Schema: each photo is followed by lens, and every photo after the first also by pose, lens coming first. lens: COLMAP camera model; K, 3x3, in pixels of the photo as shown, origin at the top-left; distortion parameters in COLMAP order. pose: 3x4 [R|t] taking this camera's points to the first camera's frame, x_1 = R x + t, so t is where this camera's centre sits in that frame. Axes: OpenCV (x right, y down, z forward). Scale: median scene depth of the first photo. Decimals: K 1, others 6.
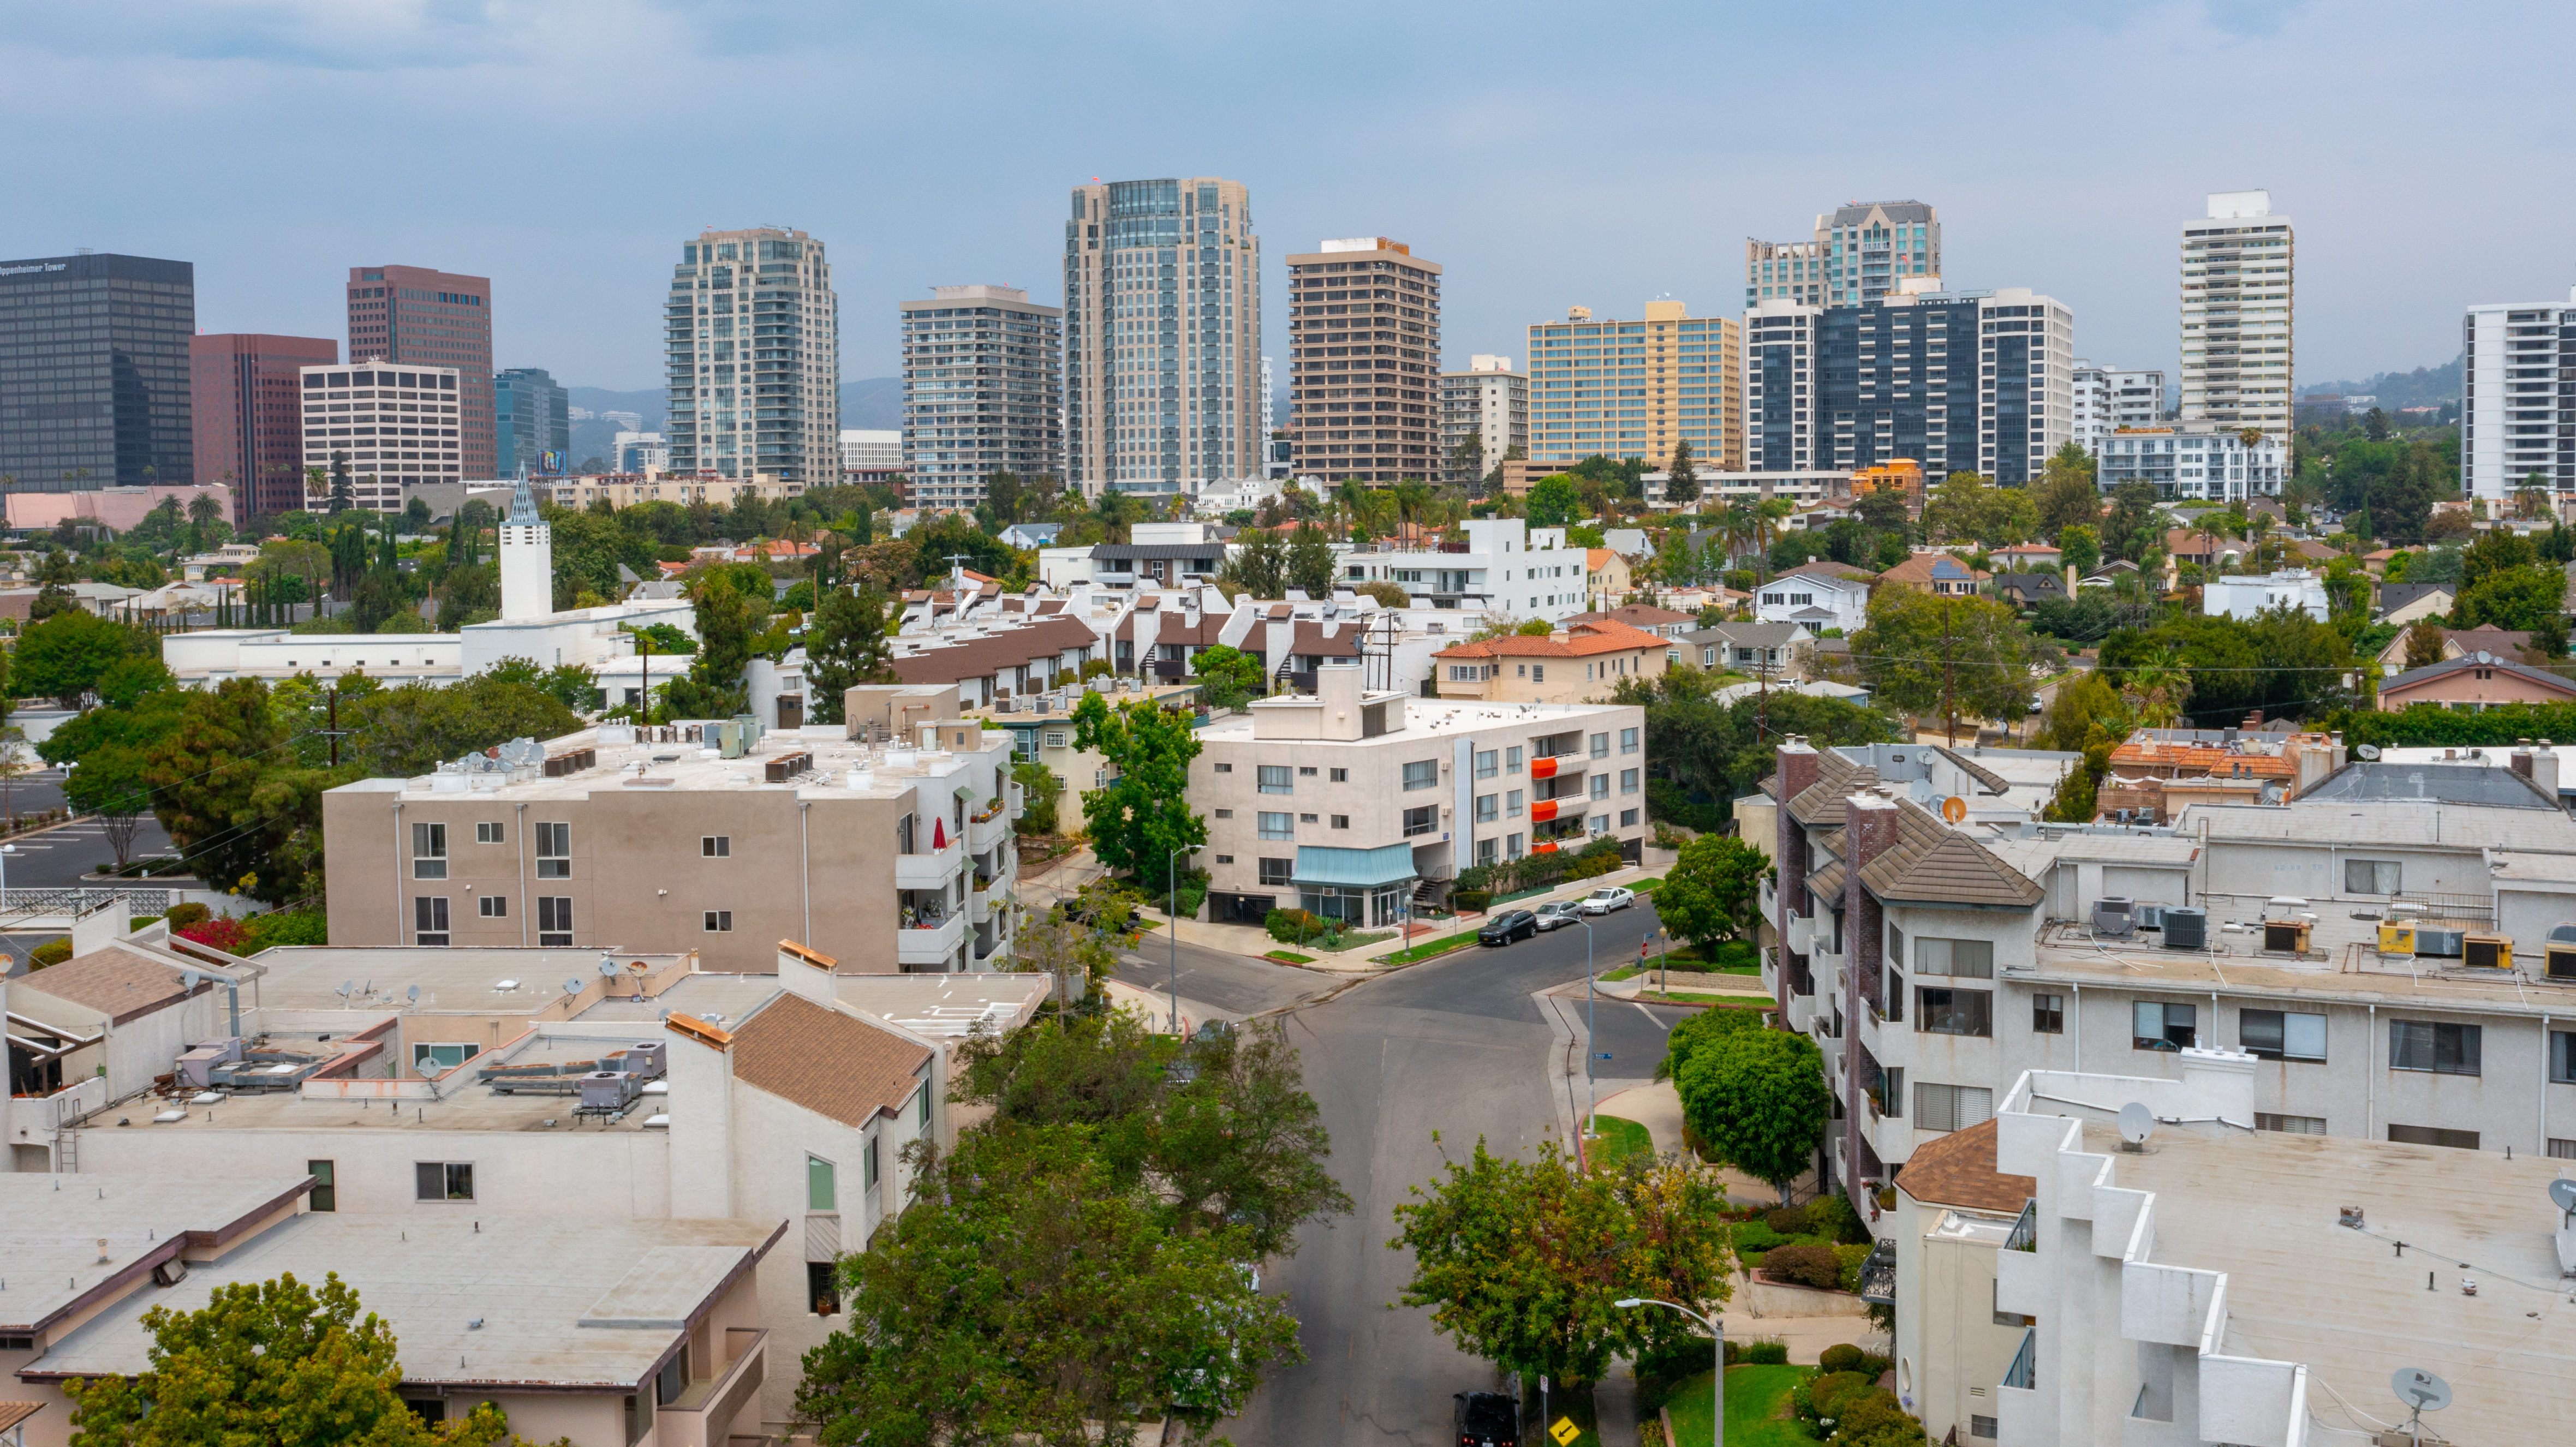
lens RADIAL K [[2384.7, 0, 1291.6], [0, 2384.7, 614.8], [0, 0, 1]] dist [-0.025367, 0.018992]
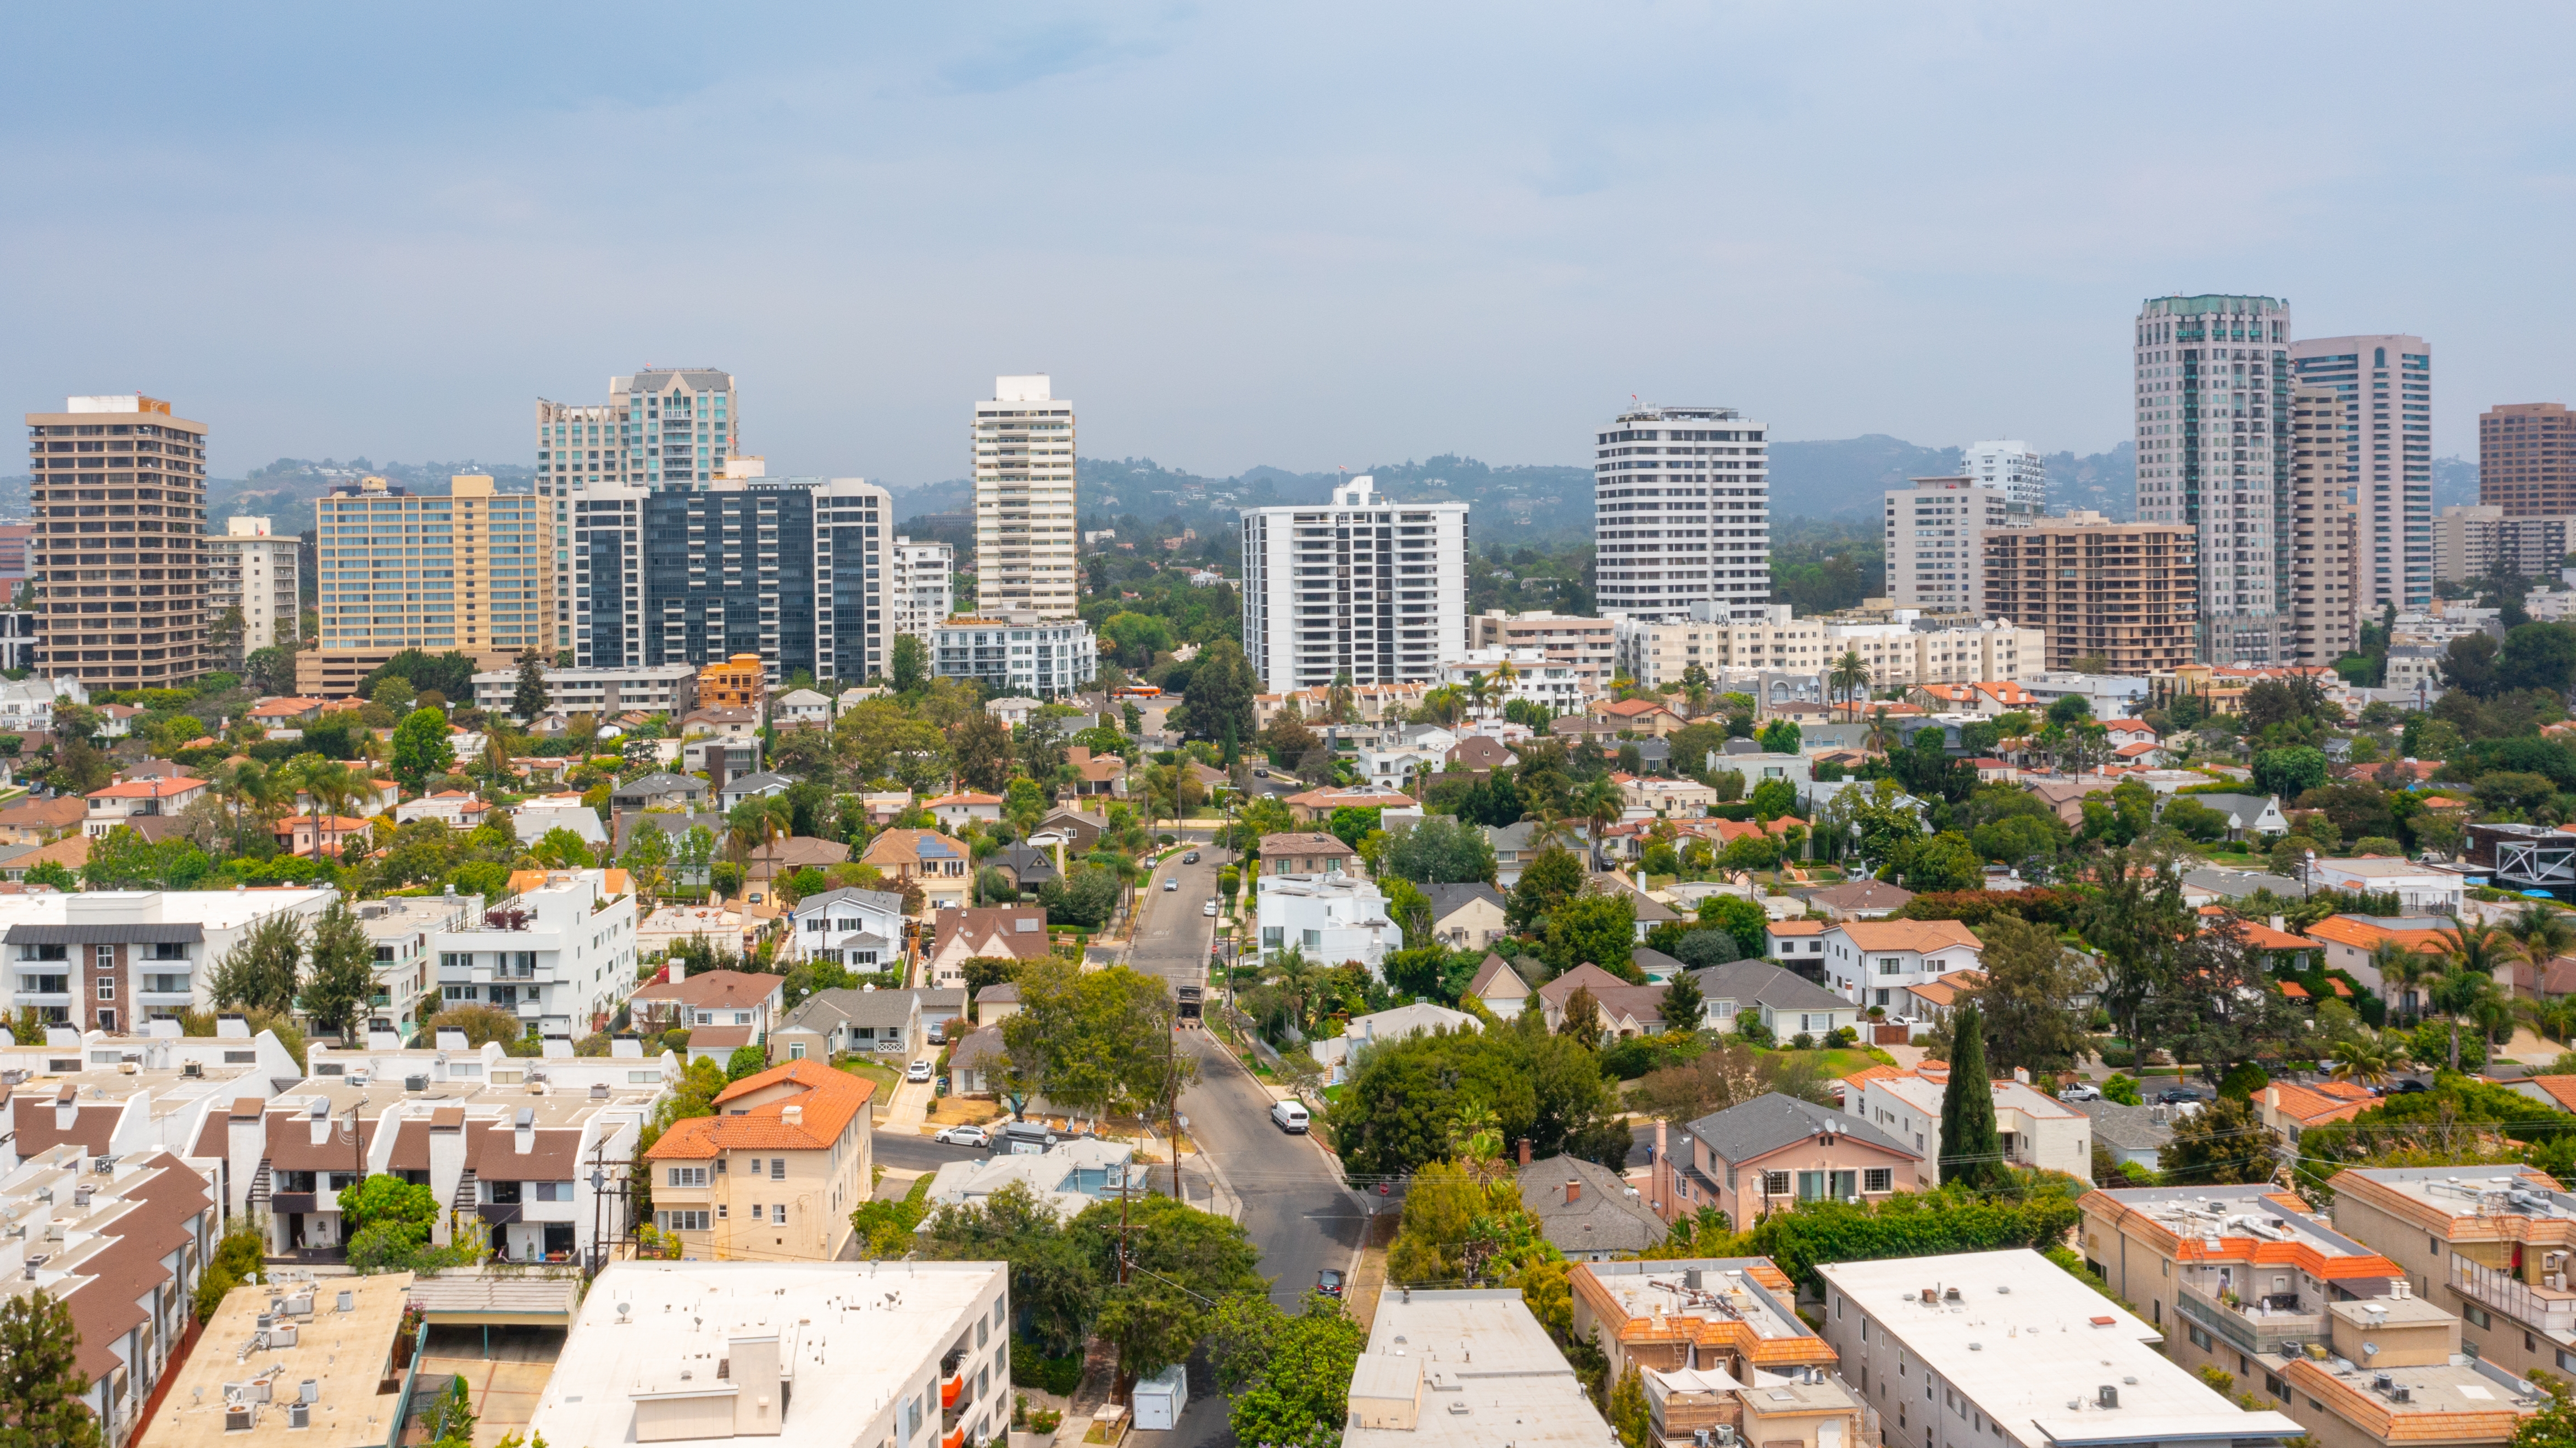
lens RADIAL K [[2387.5, 0, 1088.5], [0, 2387.5, 591.6], [0, 0, 1]] dist [-0.024367, 0.008680]
pose [[0.886005, -0.007322, 0.463619, -0.058611], [0.026359, 0.999054, -0.034595, -0.046111], [-0.462927, 0.042872, 0.885359, 0.067872]]
